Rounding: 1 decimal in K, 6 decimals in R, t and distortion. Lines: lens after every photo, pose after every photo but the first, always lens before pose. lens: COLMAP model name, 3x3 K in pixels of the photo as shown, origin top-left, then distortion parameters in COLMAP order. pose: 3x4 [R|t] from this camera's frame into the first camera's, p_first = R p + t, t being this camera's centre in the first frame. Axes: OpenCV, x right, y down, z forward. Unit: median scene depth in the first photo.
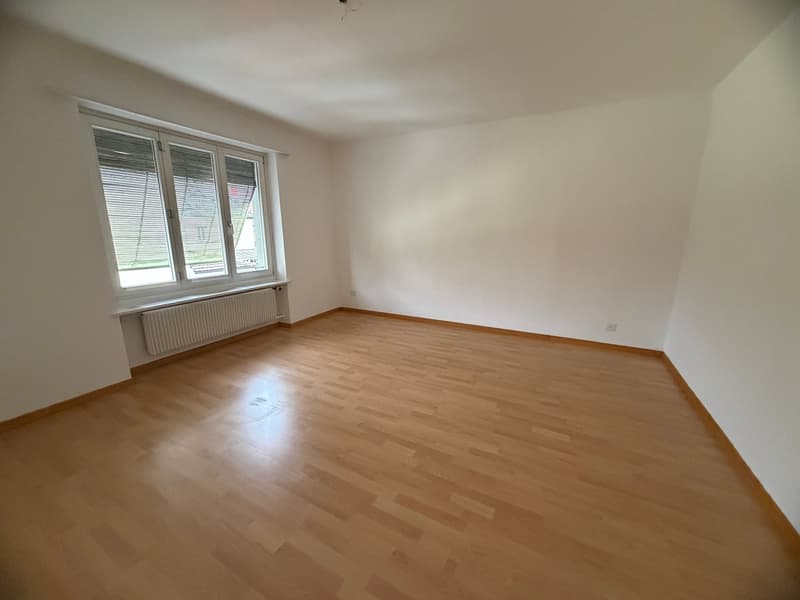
lens RADIAL K [[321.4, 0, 397.8], [0, 321.4, 302.7], [0, 0, 1]] dist [-0.004326, -0.000061]
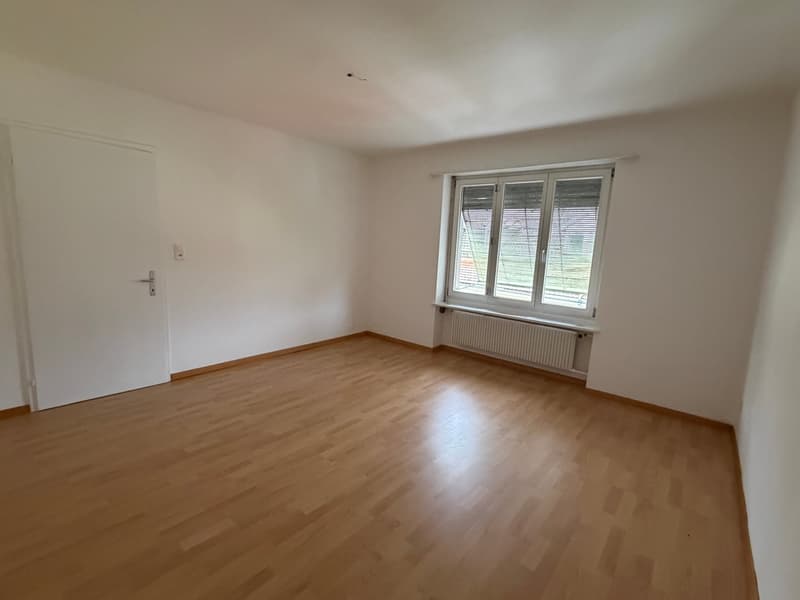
lens RADIAL K [[375.0, 0, 397.5], [0, 375.0, 301.8], [0, 0, 1]] dist [-0.002970, -0.000057]
pose [[-0.222140, 0.141907, -0.964633, 0.751385], [-0.261540, 0.944421, 0.199162, -0.238379], [0.939282, 0.296532, -0.172679, 0.936938]]
